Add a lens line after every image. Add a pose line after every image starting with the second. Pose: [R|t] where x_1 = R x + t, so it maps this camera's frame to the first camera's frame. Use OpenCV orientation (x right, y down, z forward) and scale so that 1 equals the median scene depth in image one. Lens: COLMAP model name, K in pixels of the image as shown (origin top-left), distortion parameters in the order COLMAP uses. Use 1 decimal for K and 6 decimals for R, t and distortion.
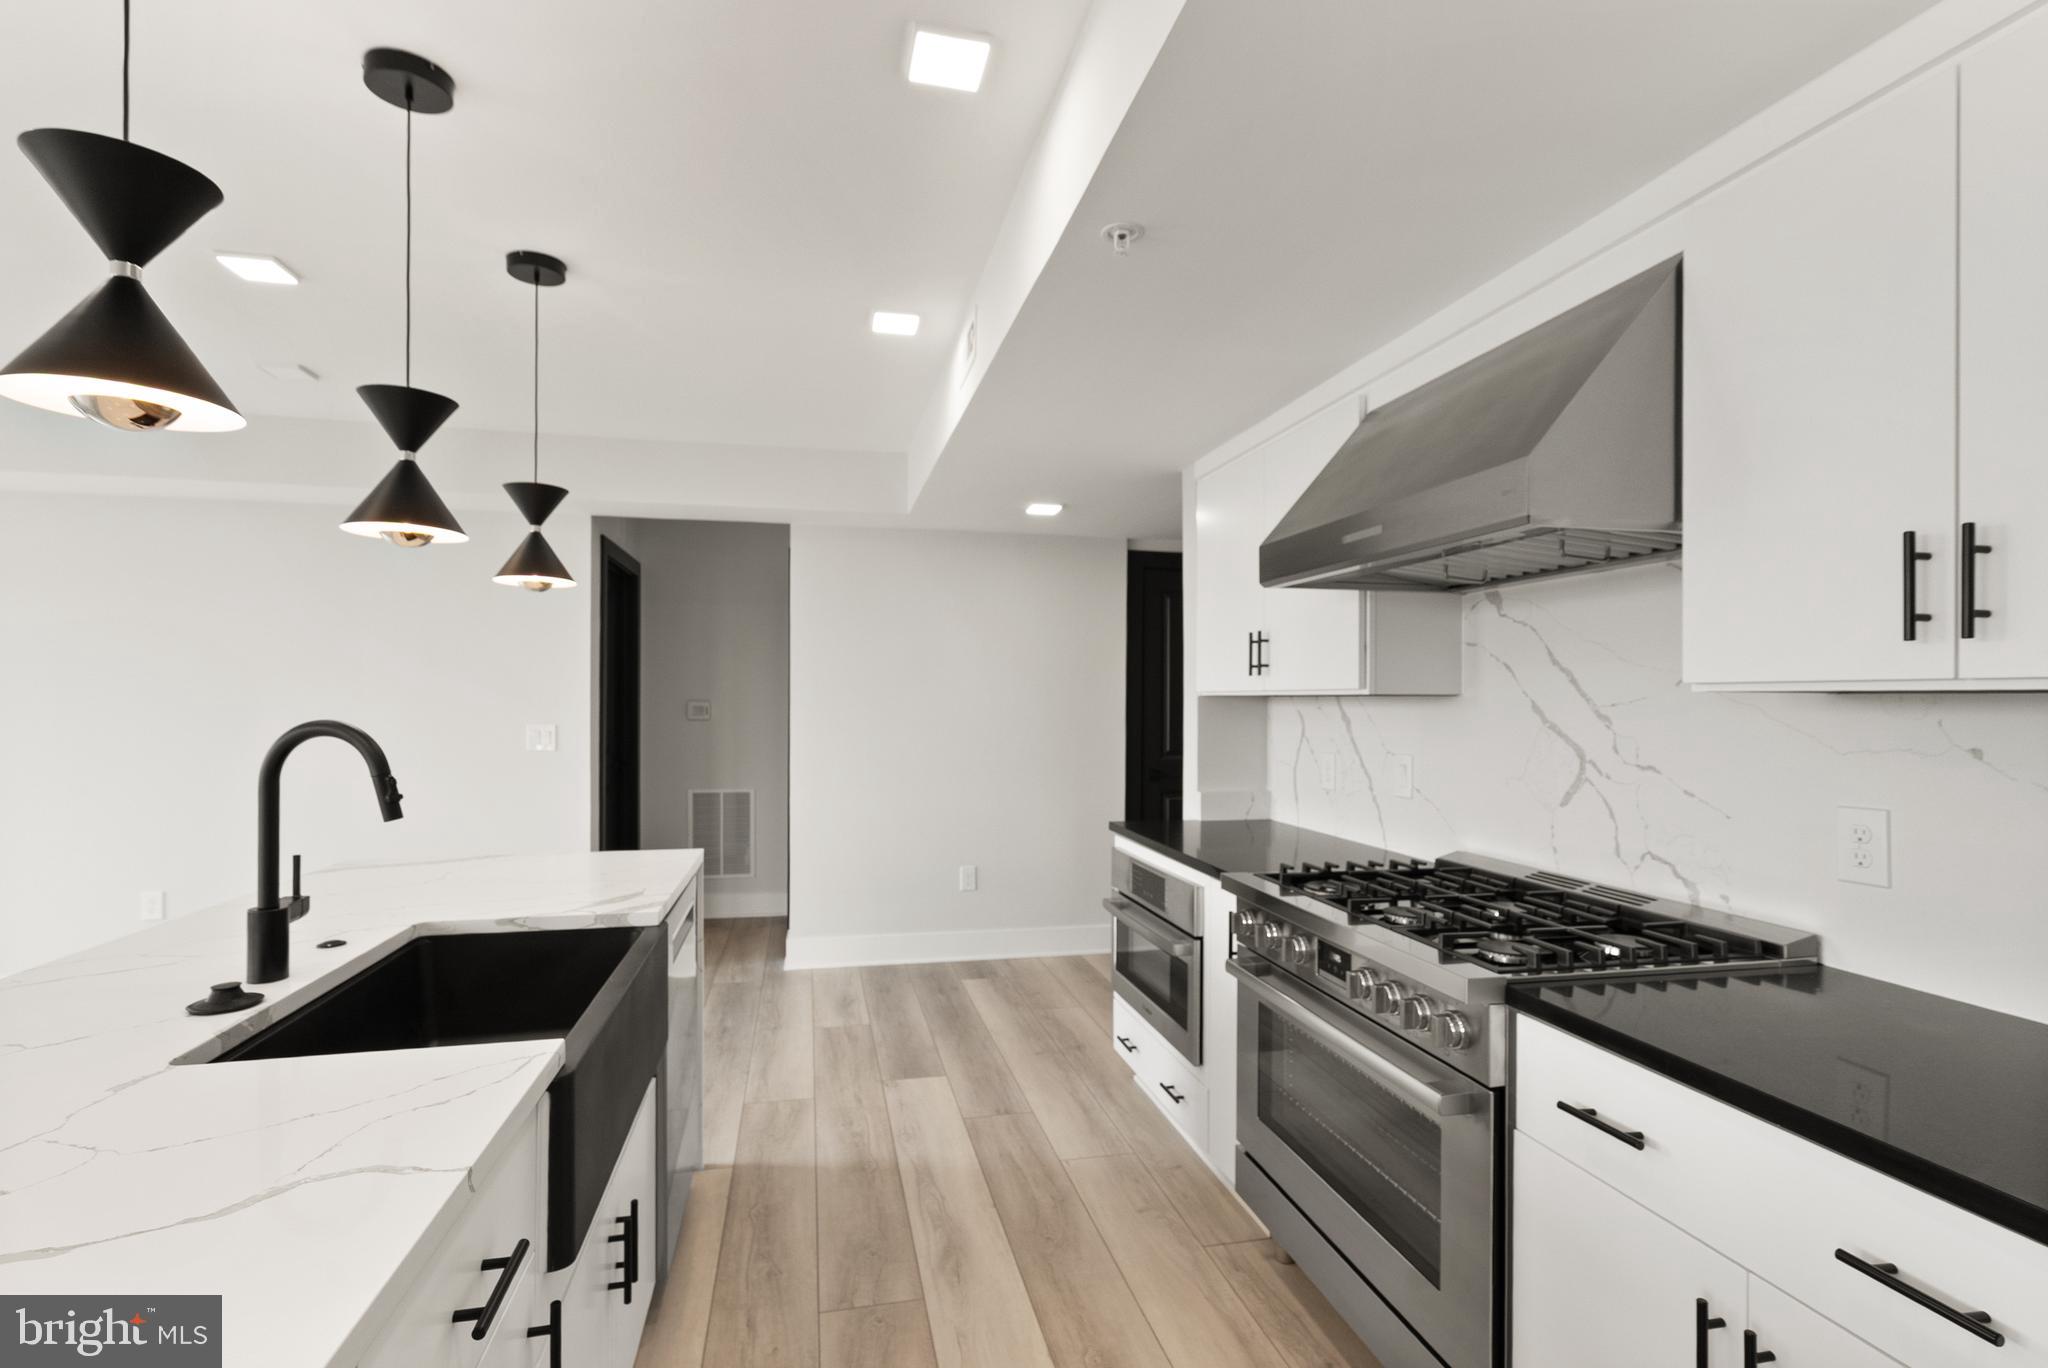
lens RADIAL K [[961.4, 0, 1025.8], [0, 961.4, 689.7], [0, 0, 1]] dist [0.000490, 0.000097]
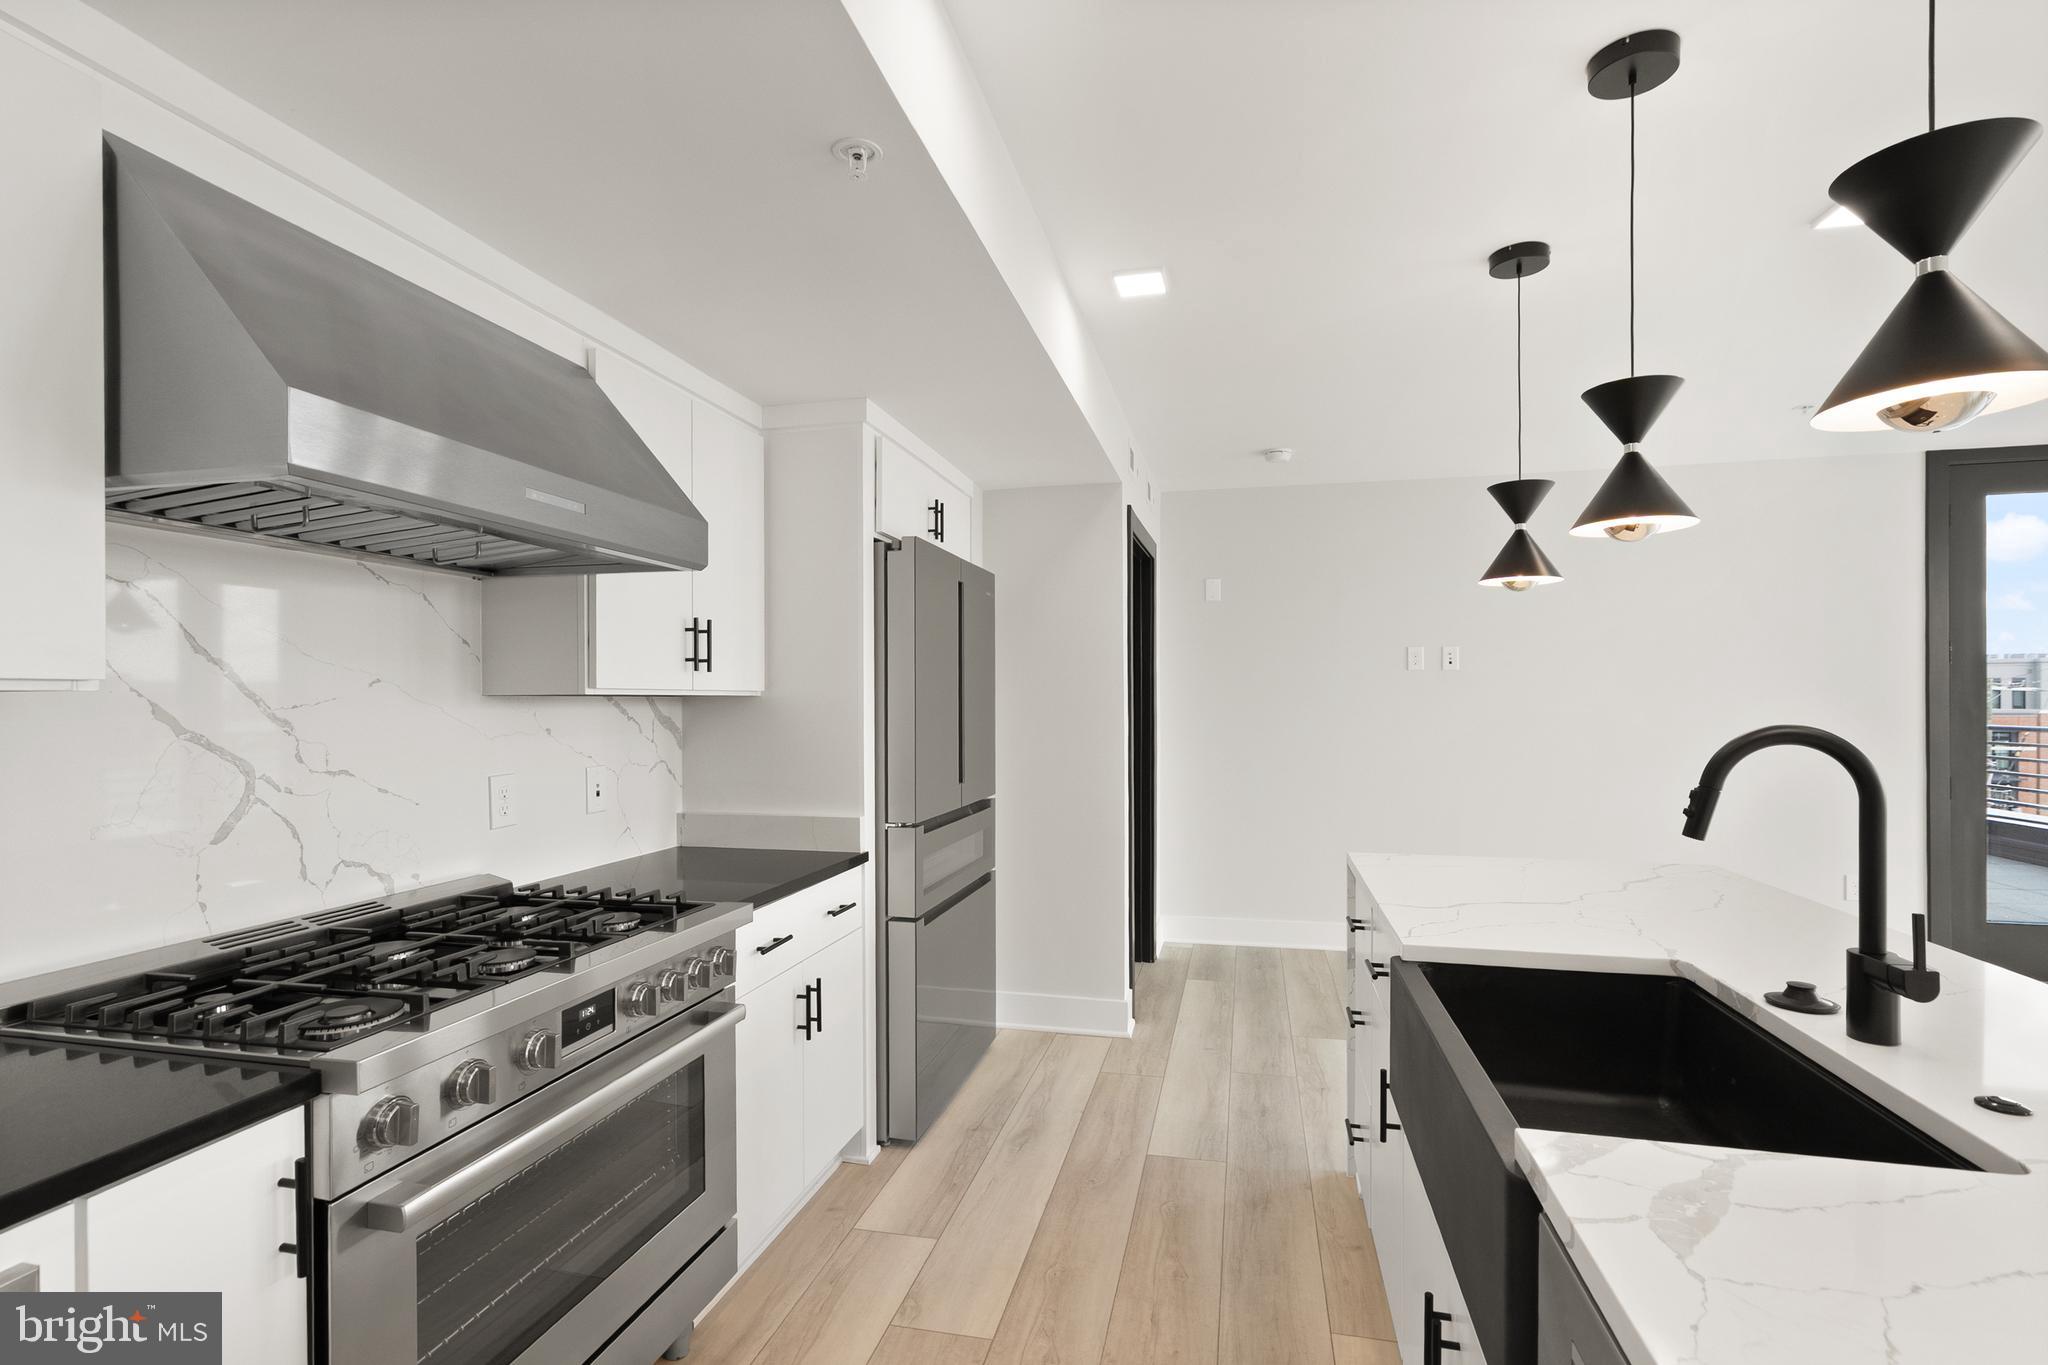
lens RADIAL K [[952.7, 0, 1031.3], [0, 952.7, 714.0], [0, 0, 1]] dist [-0.000301, 0.000169]
pose [[-0.900629, -0.006552, 0.434539, -0.359804], [-0.003194, 0.999959, 0.008456, 0.013203], [-0.434576, 0.006228, -0.900613, 1.500823]]
